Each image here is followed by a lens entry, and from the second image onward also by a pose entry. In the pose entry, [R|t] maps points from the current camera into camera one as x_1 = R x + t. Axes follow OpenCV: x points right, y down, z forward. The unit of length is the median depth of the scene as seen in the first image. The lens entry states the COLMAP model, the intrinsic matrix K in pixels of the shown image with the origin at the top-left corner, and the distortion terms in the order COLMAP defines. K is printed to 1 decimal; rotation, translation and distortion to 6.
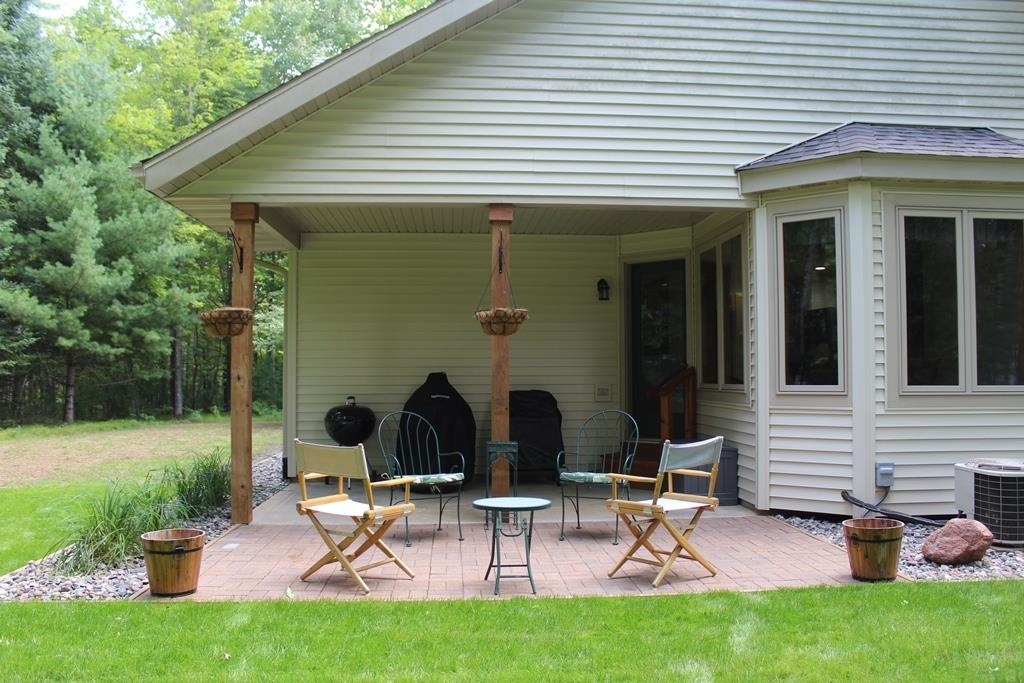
lens RADIAL K [[845.6, 0, 513.8], [0, 845.6, 338.9], [0, 0, 1]] dist [-0.144911, 0.118294]
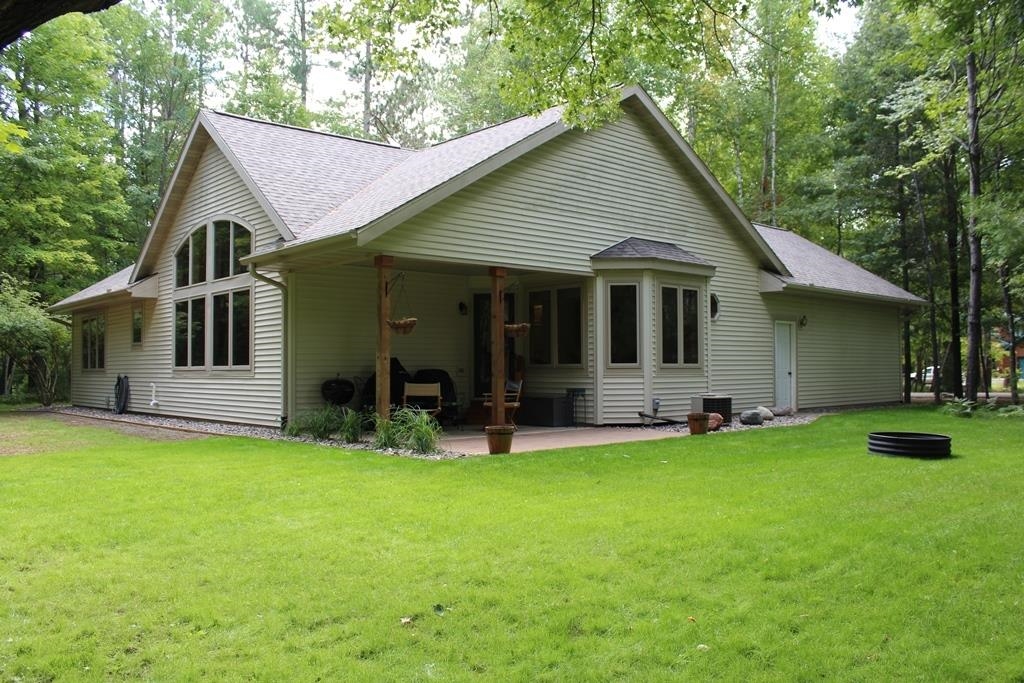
lens RADIAL K [[845.6, 0, 514.7], [0, 845.6, 343.9], [0, 0, 1]] dist [-0.144911, 0.118294]
pose [[0.788461, 0.016476, 0.614865, -0.871275], [-0.022160, 0.999753, 0.001626, 0.005955], [-0.614686, -0.014907, 0.788631, -0.385491]]
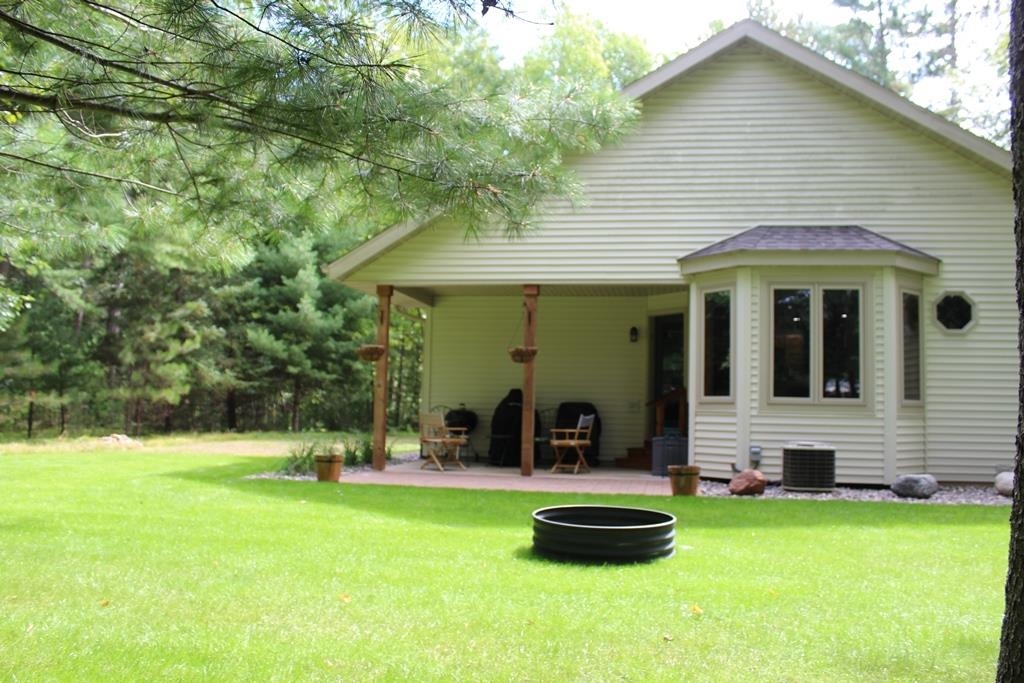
lens RADIAL K [[845.6, 0, 516.3], [0, 845.6, 345.0], [0, 0, 1]] dist [-0.144911, 0.118294]
pose [[0.969194, 0.006402, -0.246215, 0.279523], [-0.015517, 0.999263, -0.035098, 0.014376], [0.245809, 0.037838, 0.968580, -0.467249]]
